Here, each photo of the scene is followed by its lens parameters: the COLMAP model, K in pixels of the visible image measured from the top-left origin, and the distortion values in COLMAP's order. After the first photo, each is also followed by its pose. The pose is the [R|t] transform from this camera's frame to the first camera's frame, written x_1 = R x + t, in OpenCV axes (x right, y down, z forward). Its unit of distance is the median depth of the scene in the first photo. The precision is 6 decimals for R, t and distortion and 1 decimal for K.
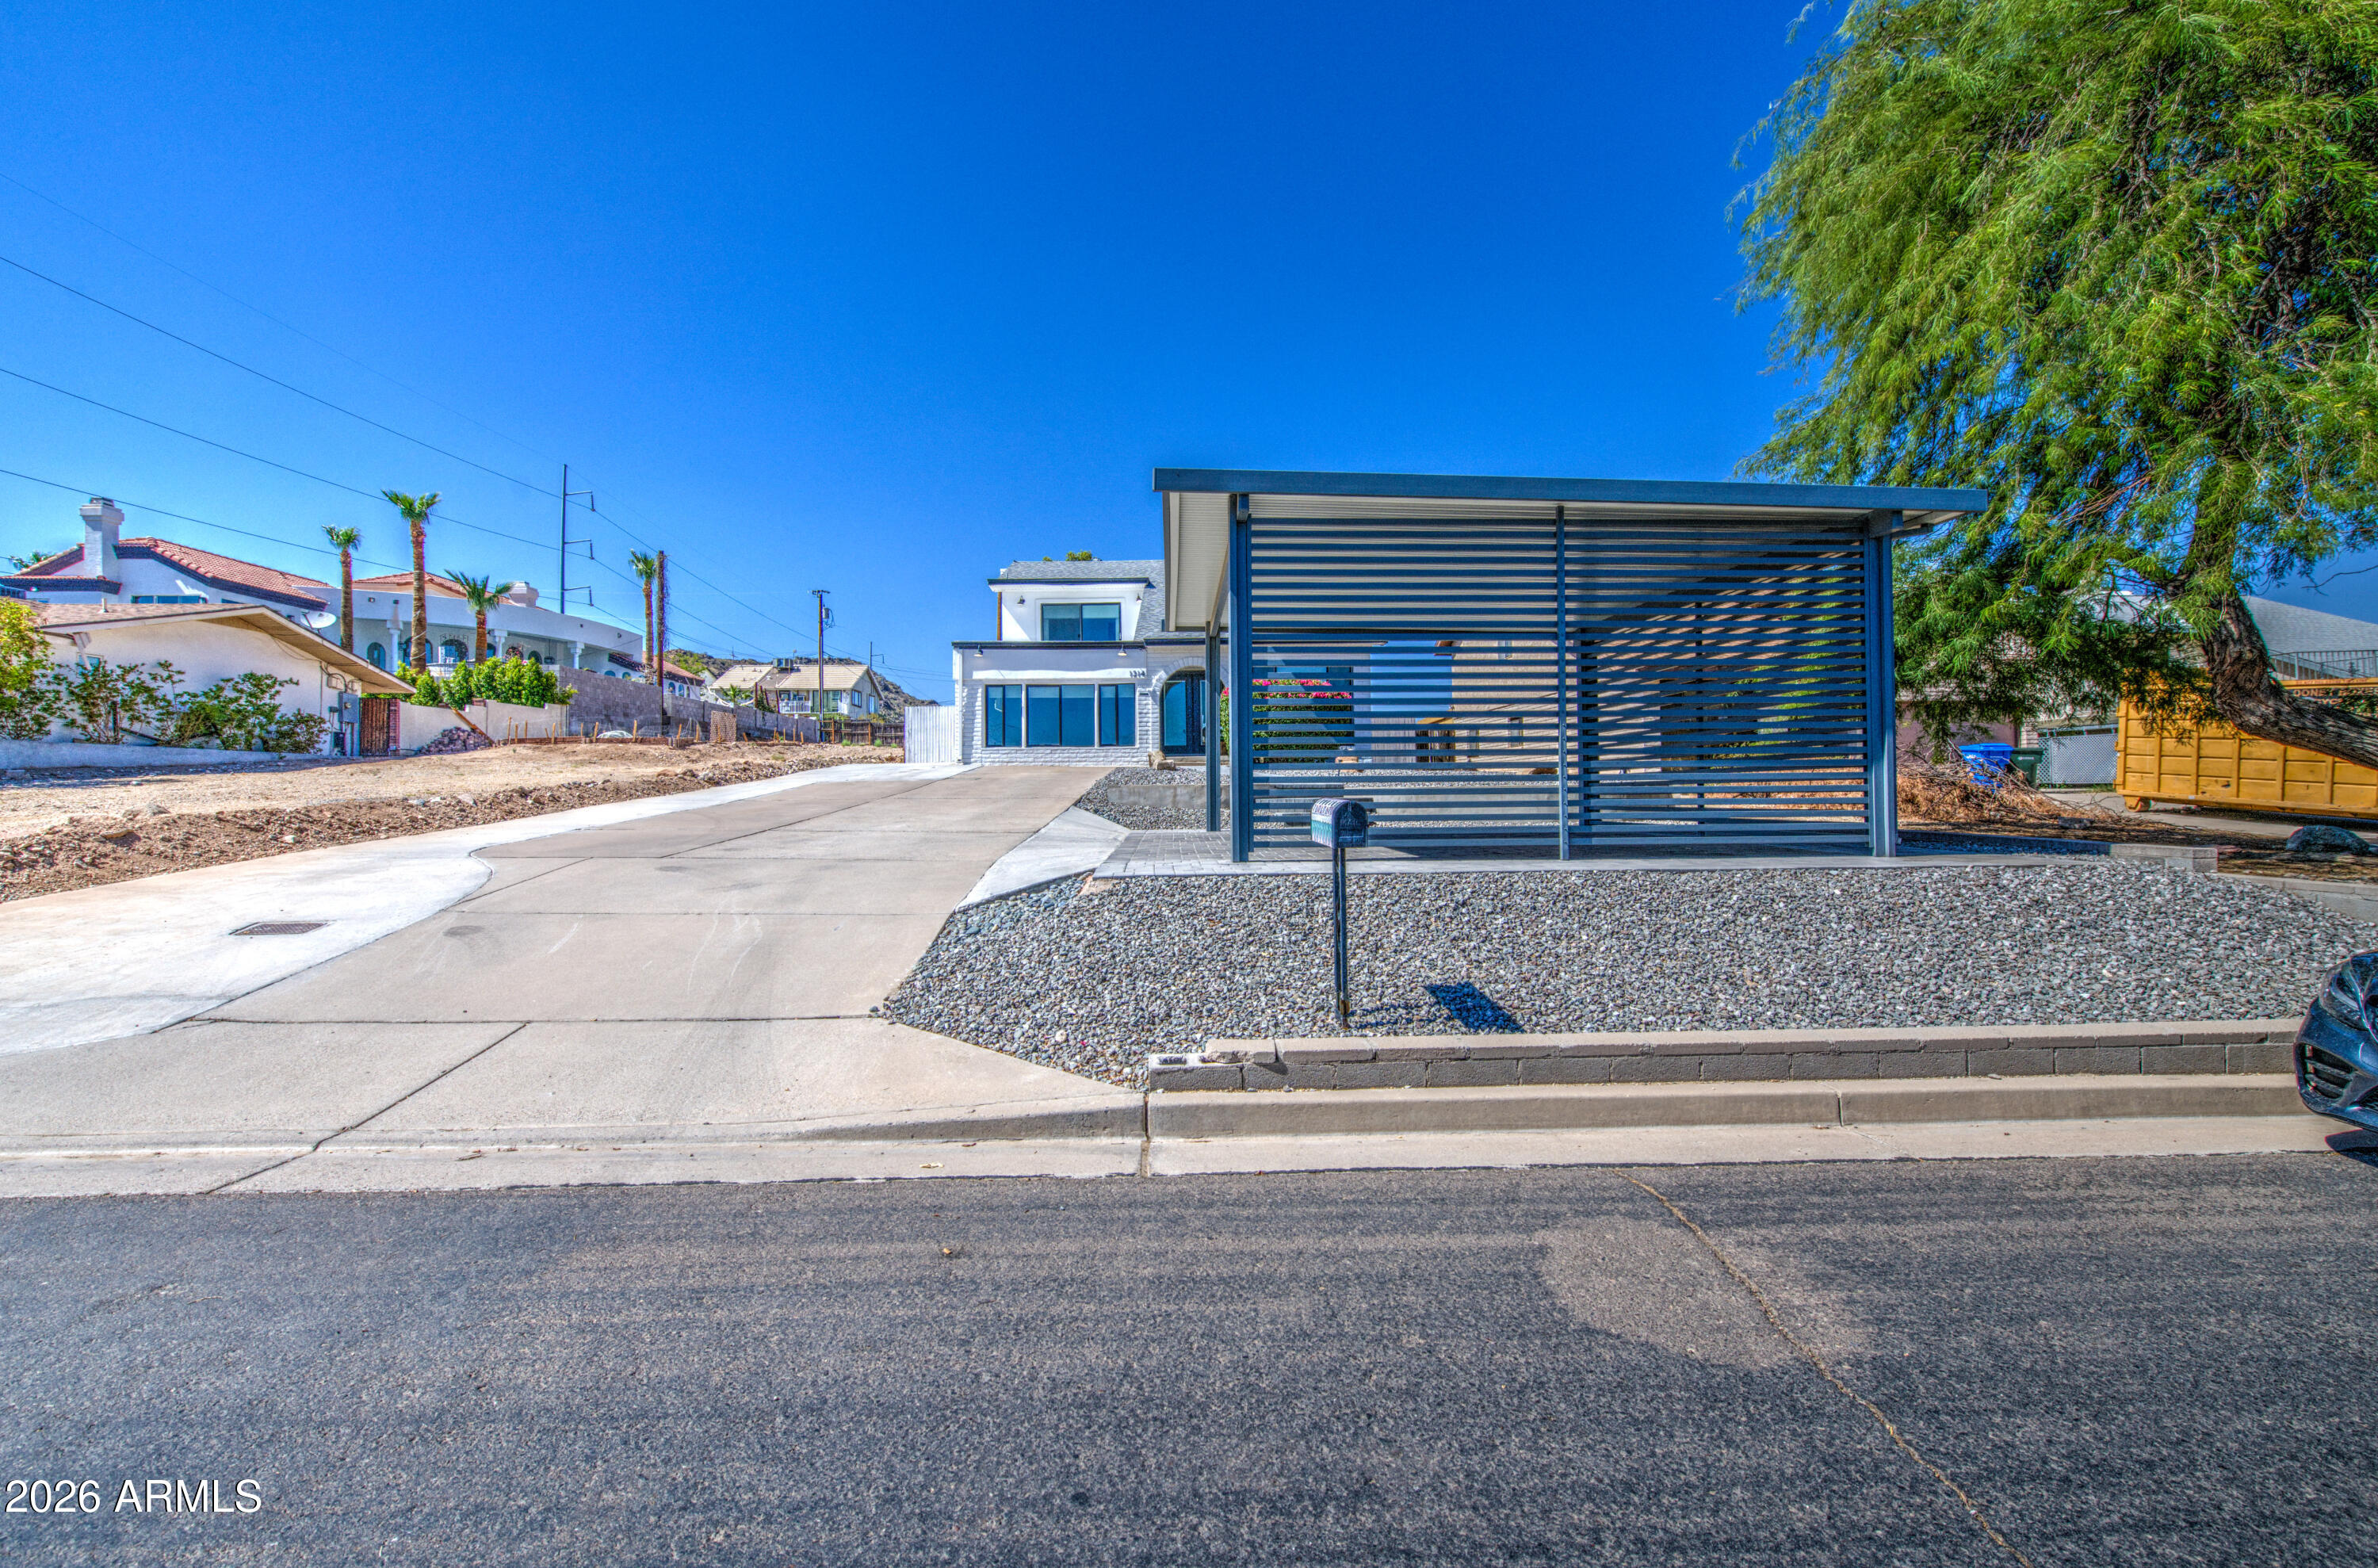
lens RADIAL K [[986.3, 0, 1189.0], [0, 986.3, 784.0], [0, 0, 1]] dist [-0.002189, -0.000158]
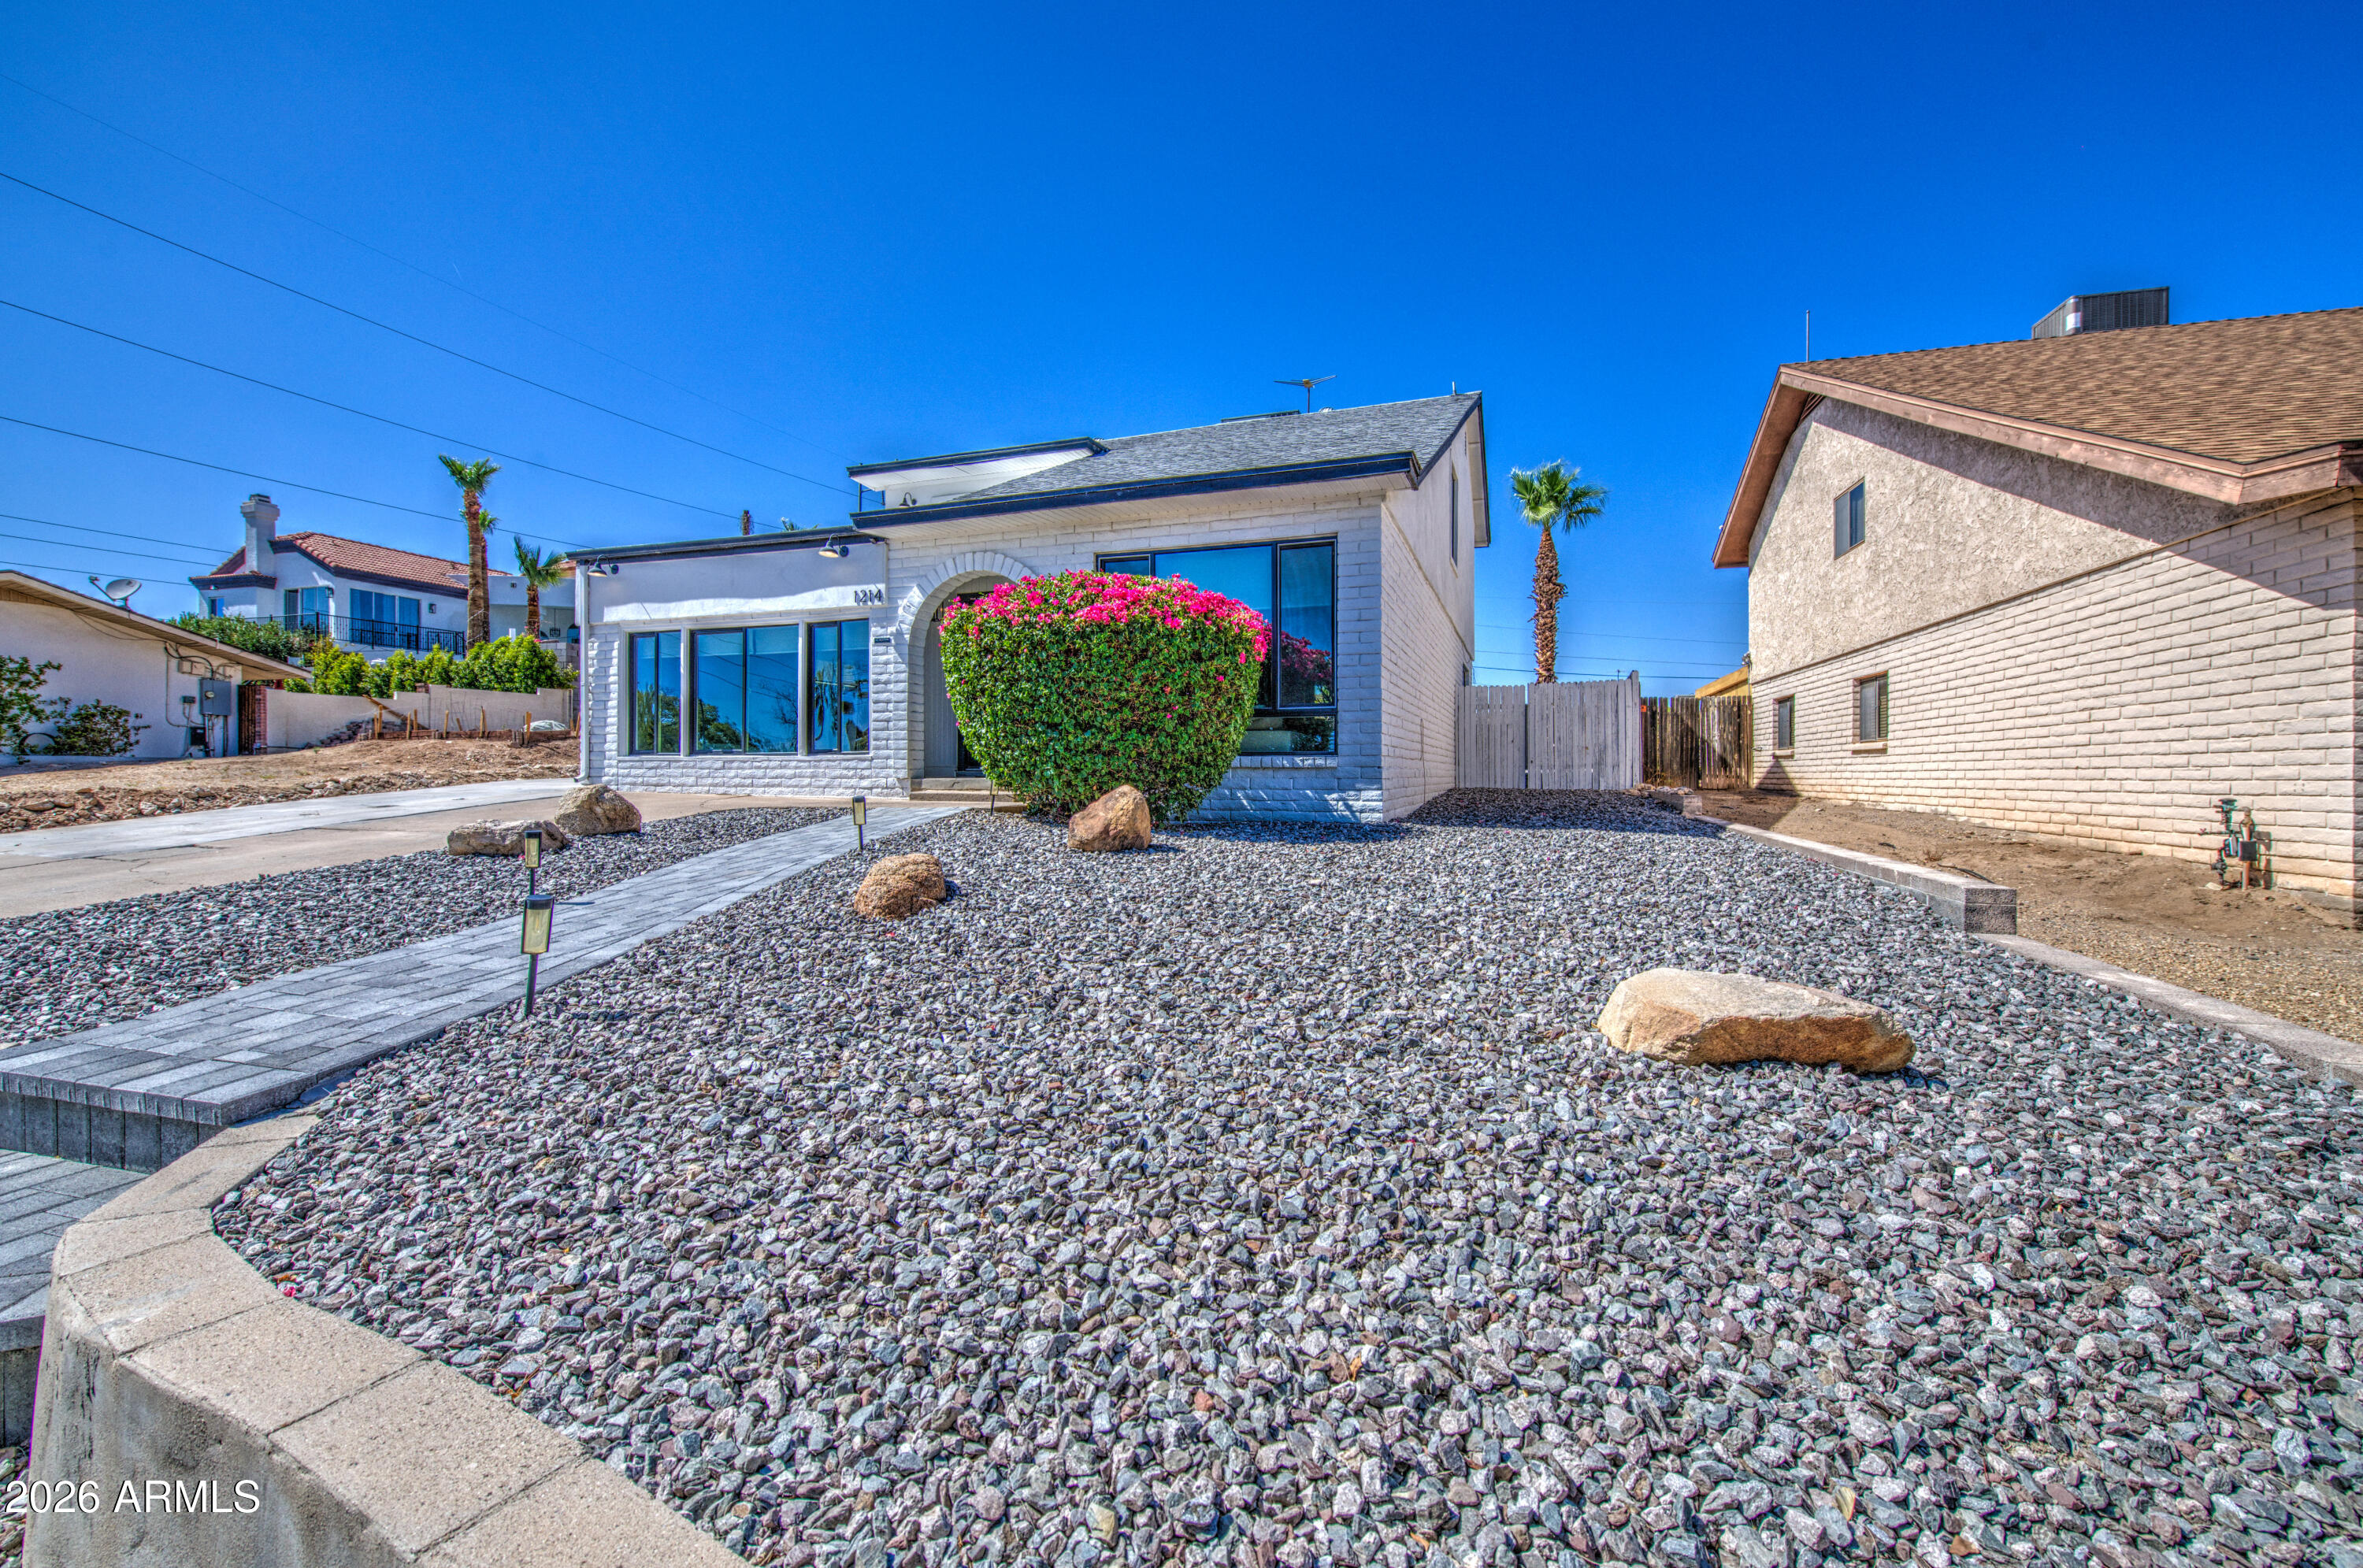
lens RADIAL K [[979.9, 0, 1181.5], [0, 979.9, 784.0], [0, 0, 1]] dist [-0.002189, -0.000158]
pose [[0.942151, 0.013264, -0.334927, 0.200652], [-0.005041, 0.999664, 0.025409, -0.031005], [0.335152, -0.022251, 0.941901, 0.519452]]
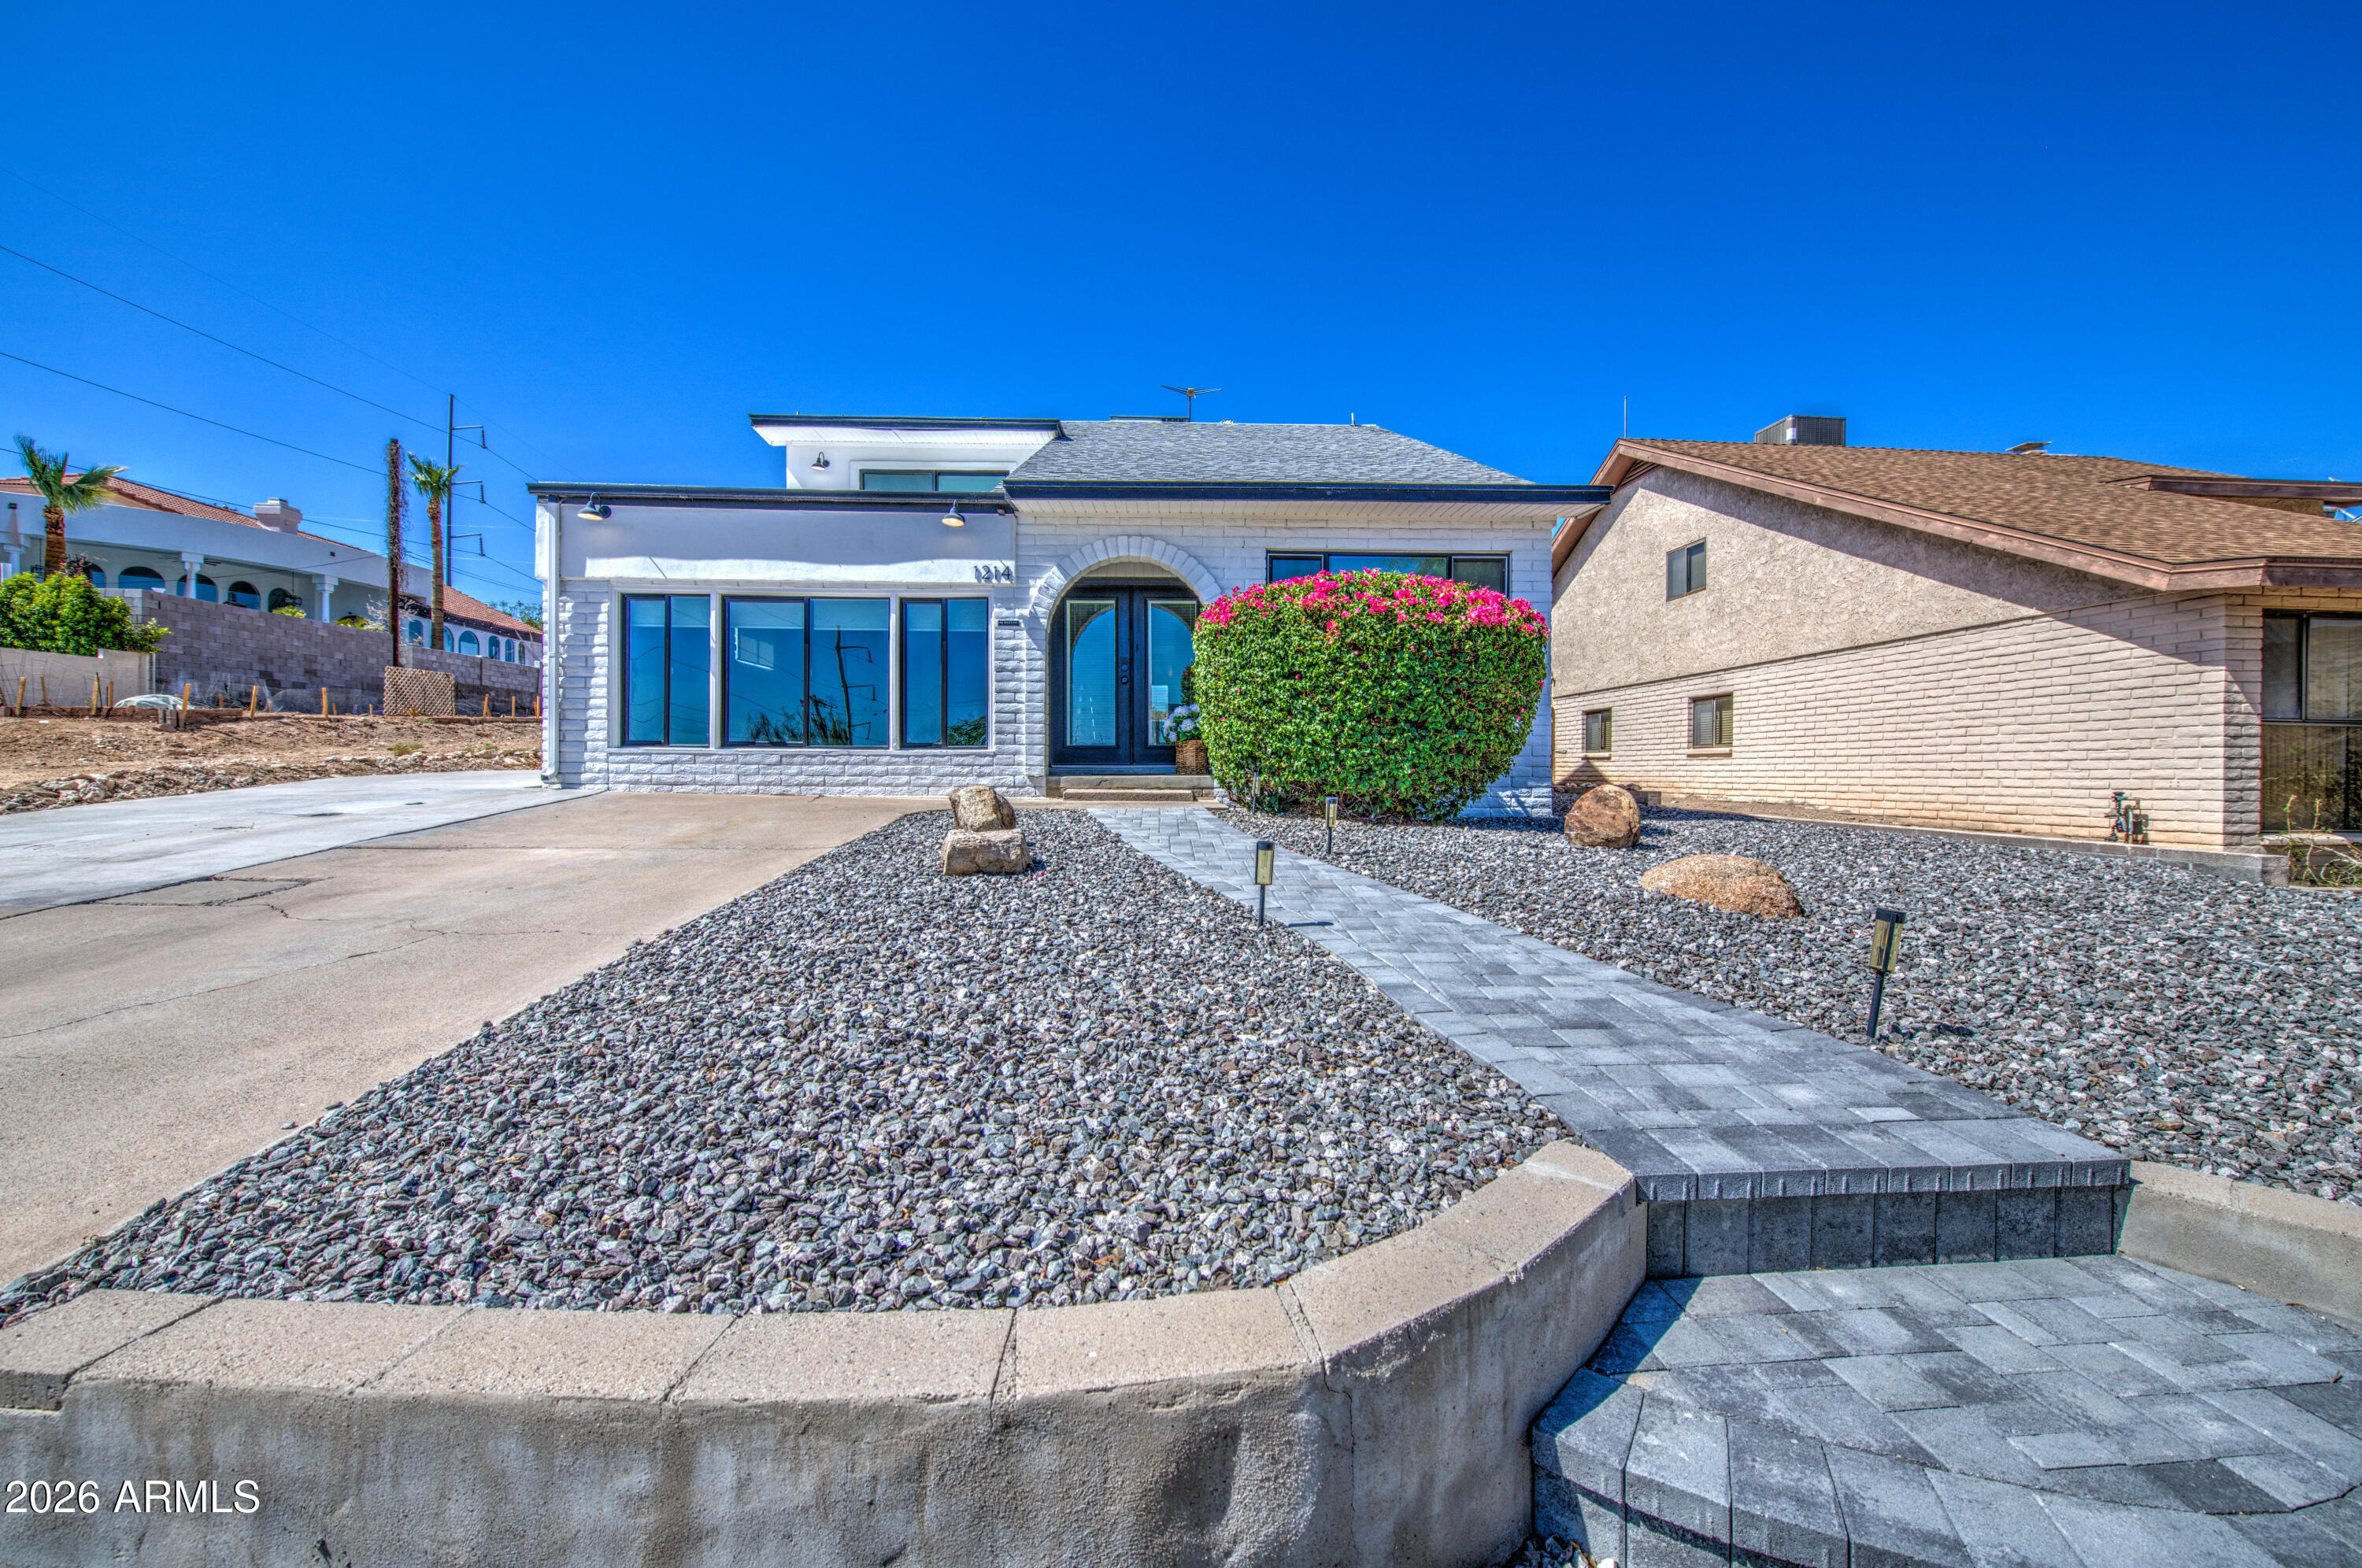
lens RADIAL K [[956.3, 0, 1192.0], [0, 956.3, 780.6], [0, 0, 1]] dist [0.000382, -0.000580]
pose [[0.999371, 0.012756, 0.033083, 0.015626], [-0.013517, 0.999647, 0.022887, -0.029901], [-0.032780, -0.023320, 0.999191, 0.501843]]
